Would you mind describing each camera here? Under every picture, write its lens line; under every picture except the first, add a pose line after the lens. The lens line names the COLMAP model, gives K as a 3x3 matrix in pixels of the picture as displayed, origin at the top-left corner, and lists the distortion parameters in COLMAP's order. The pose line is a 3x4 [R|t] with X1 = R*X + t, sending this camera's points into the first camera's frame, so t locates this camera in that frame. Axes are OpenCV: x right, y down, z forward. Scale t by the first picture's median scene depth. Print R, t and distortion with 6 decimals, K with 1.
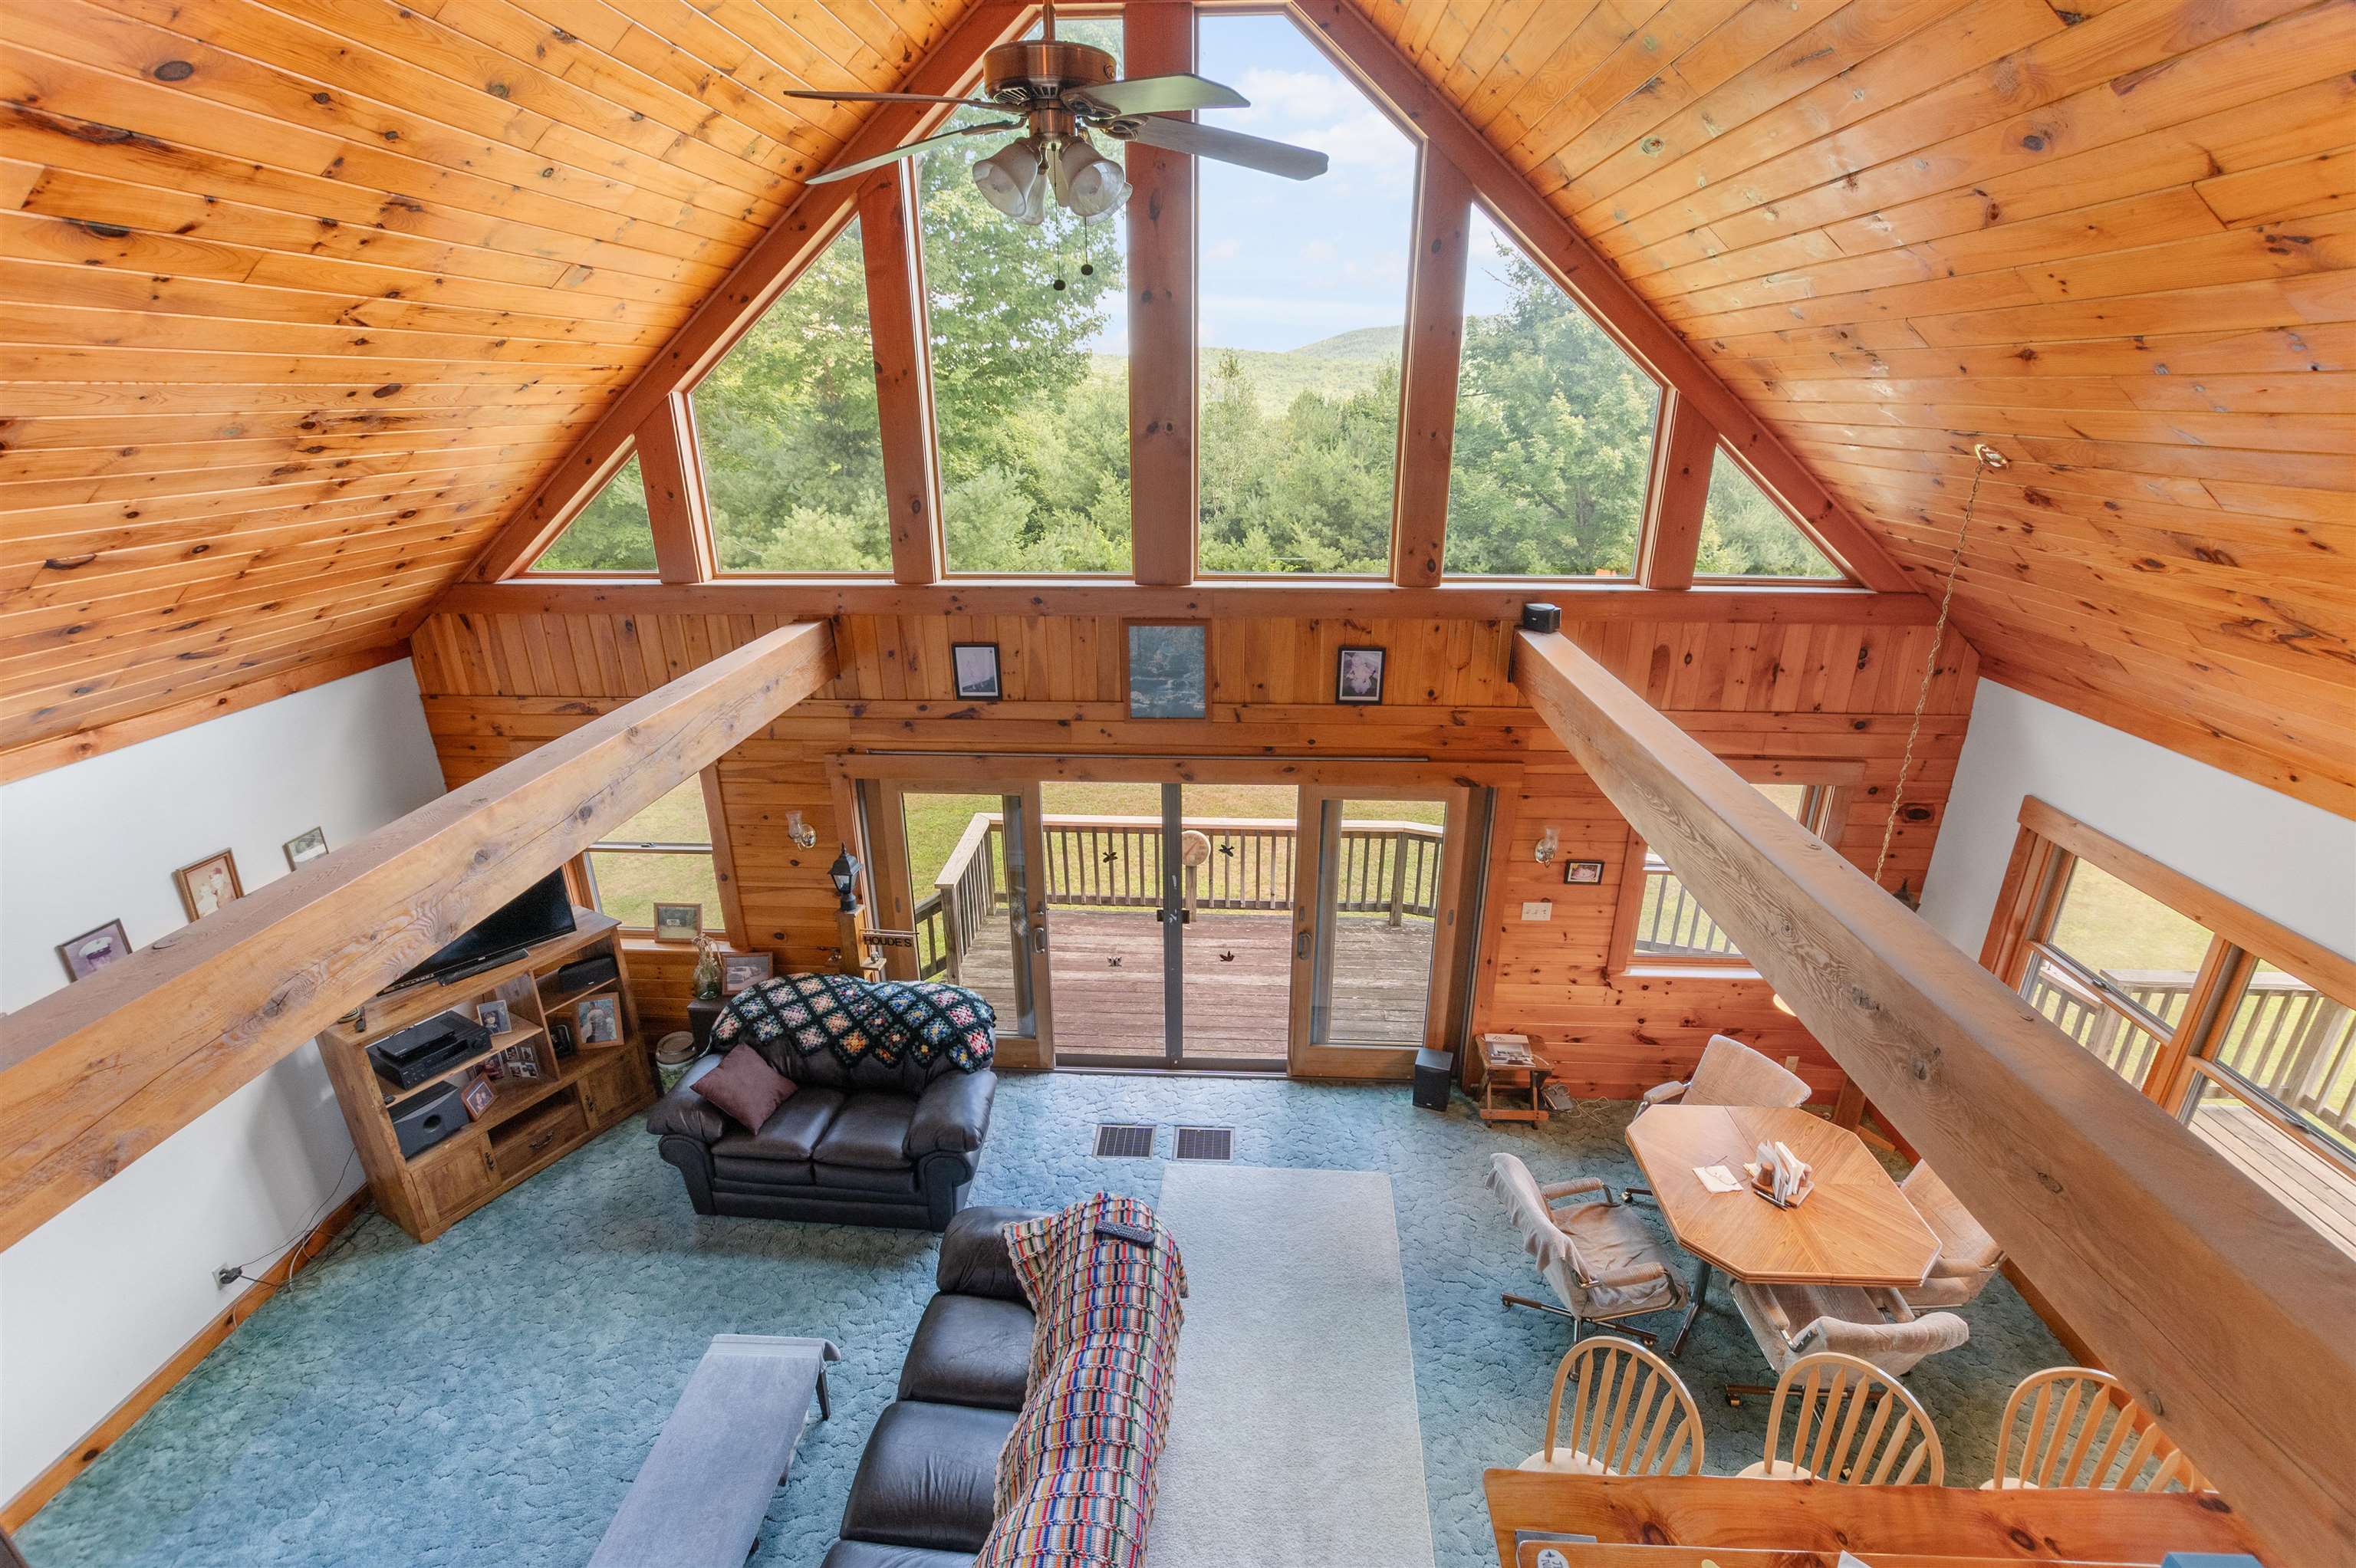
lens RADIAL K [[1043.0, 0, 1187.4], [0, 1043.0, 790.4], [0, 0, 1]] dist [-0.025172, 0.003247]
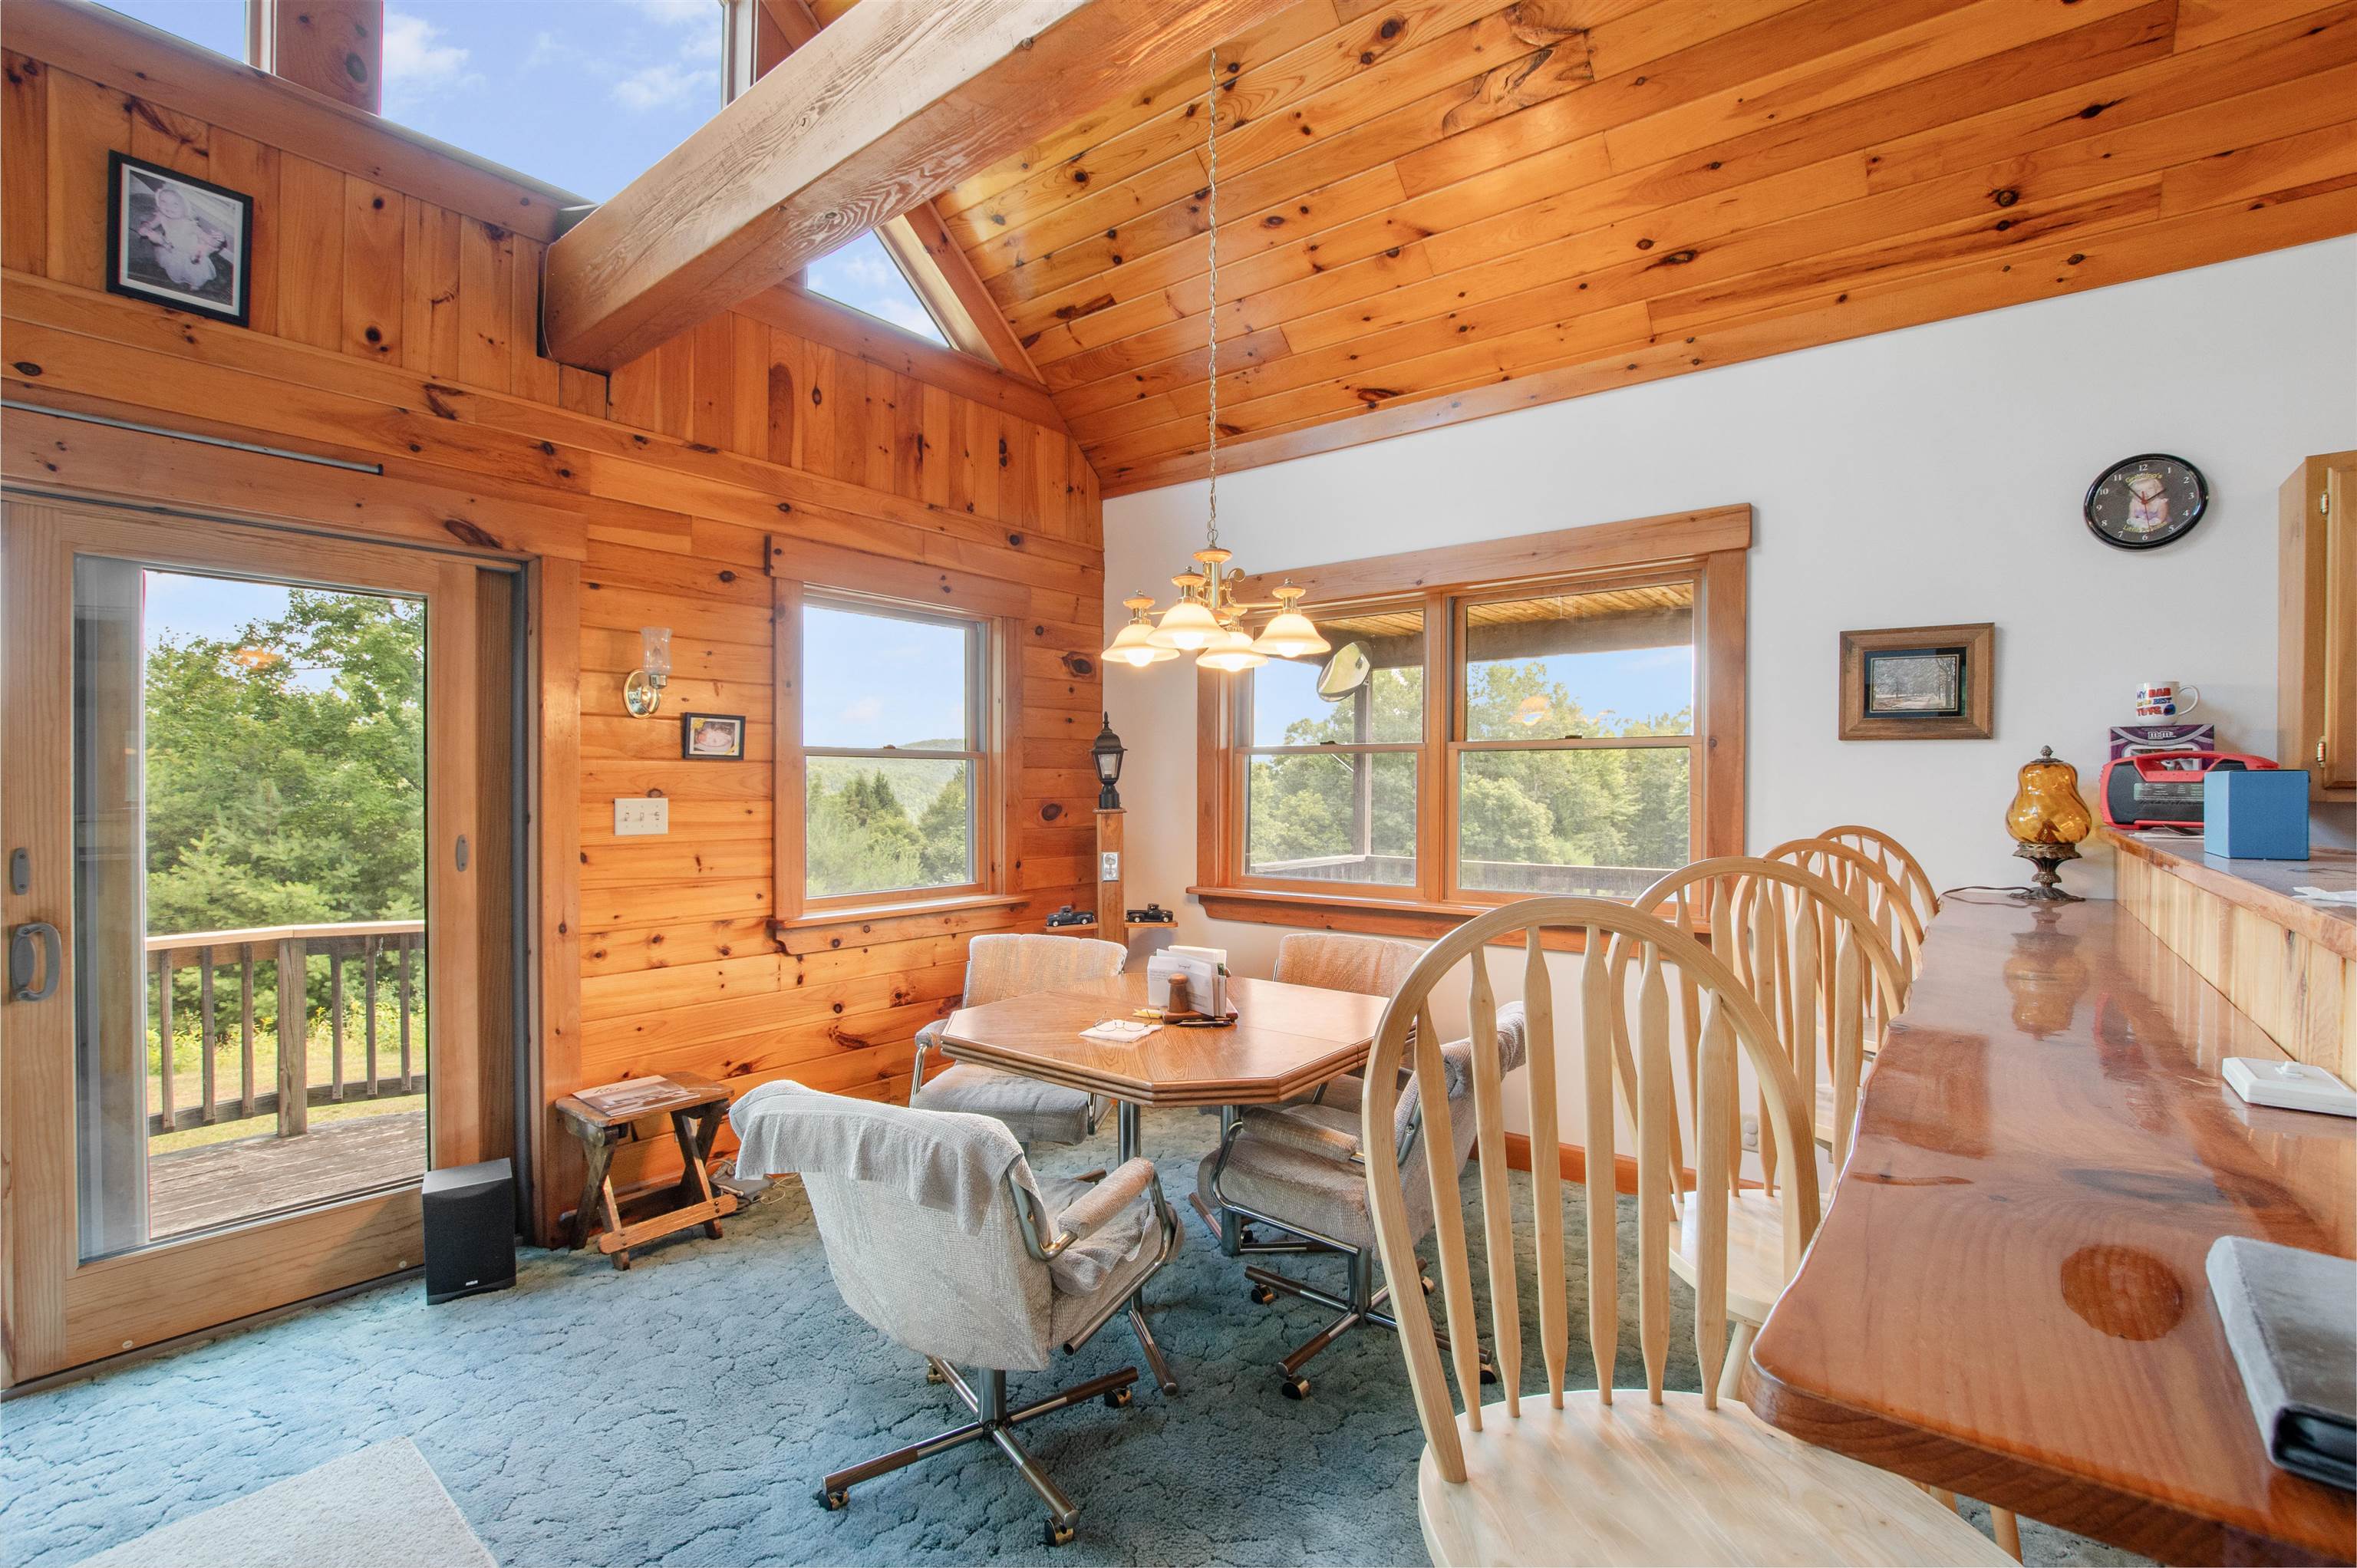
lens RADIAL K [[1050.9, 0, 1187.1], [0, 1050.9, 791.8], [0, 0, 1]] dist [-0.036709, 0.006611]
pose [[0.567040, -0.001492, 0.823689, 0.053690], [0.290088, 0.936292, -0.198005, 0.321739], [-0.770918, 0.351219, 0.531348, 0.531029]]
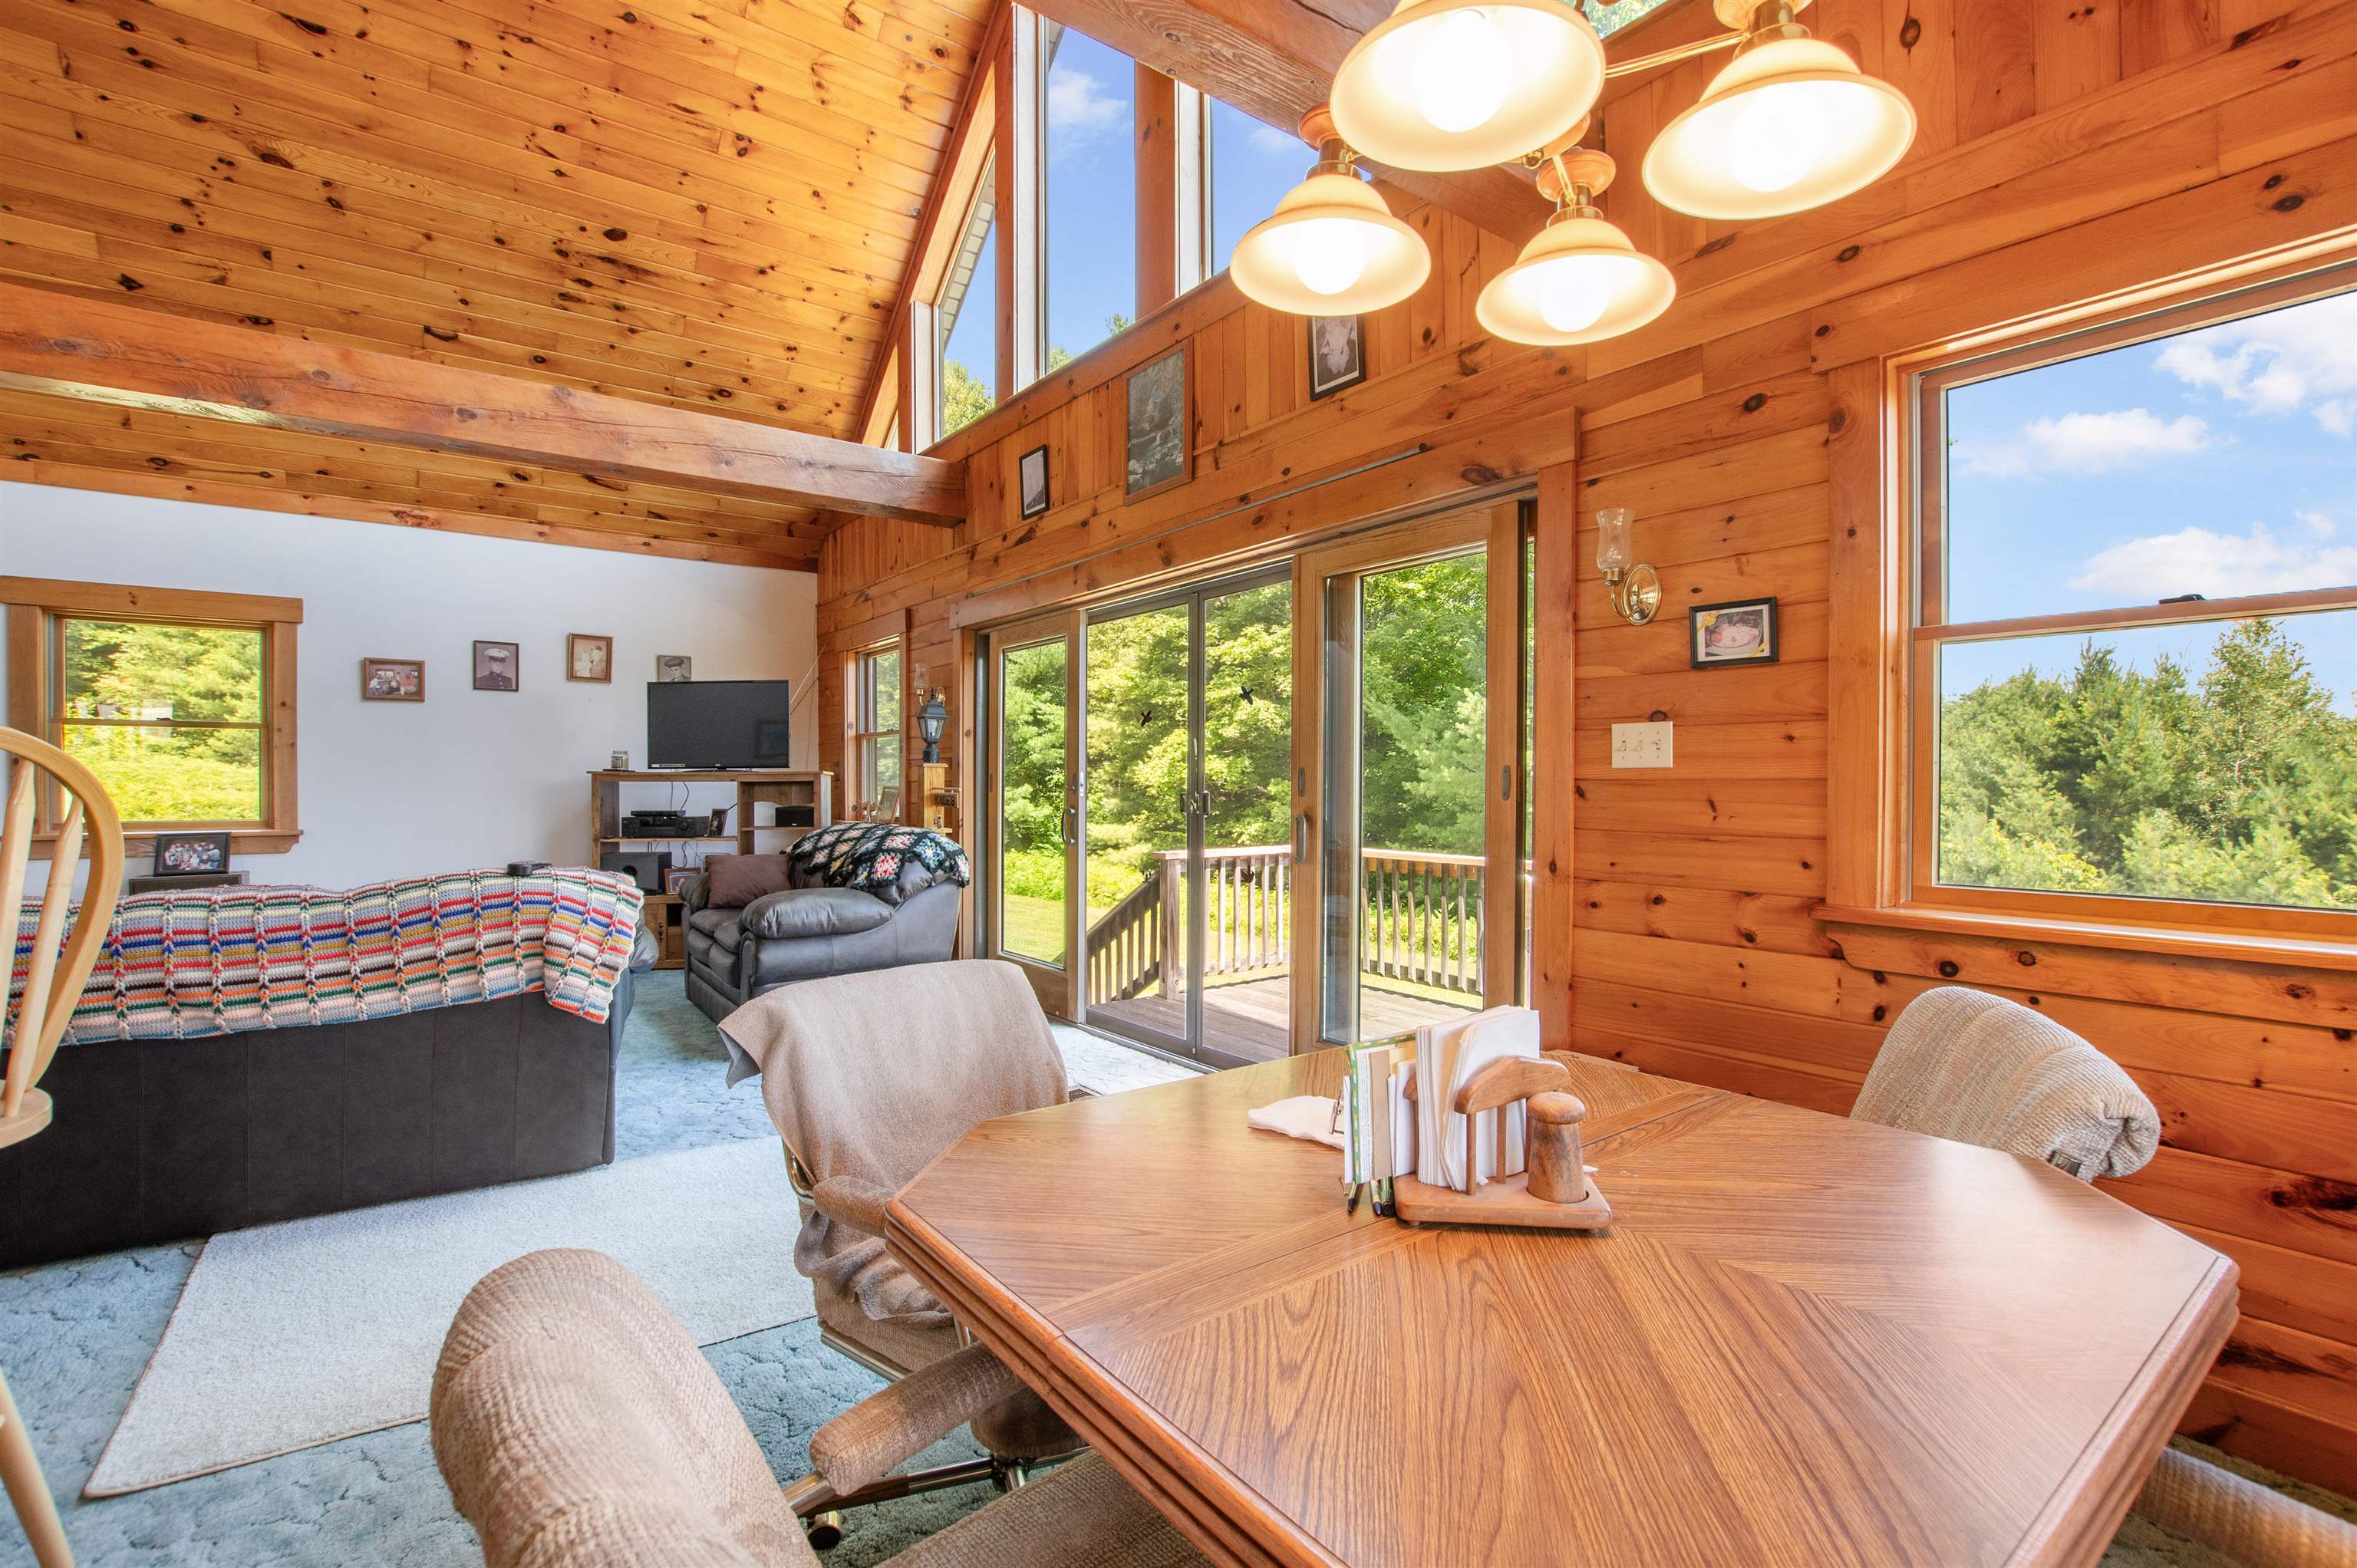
lens RADIAL K [[1050.9, 0, 1187.1], [0, 1050.9, 791.8], [0, 0, 1]] dist [-0.036709, 0.006611]
pose [[0.650365, 0.010477, -0.759549, 0.597308], [-0.272736, 0.936453, -0.220613, 0.311526], [0.708971, 0.350635, 0.611894, 0.653246]]
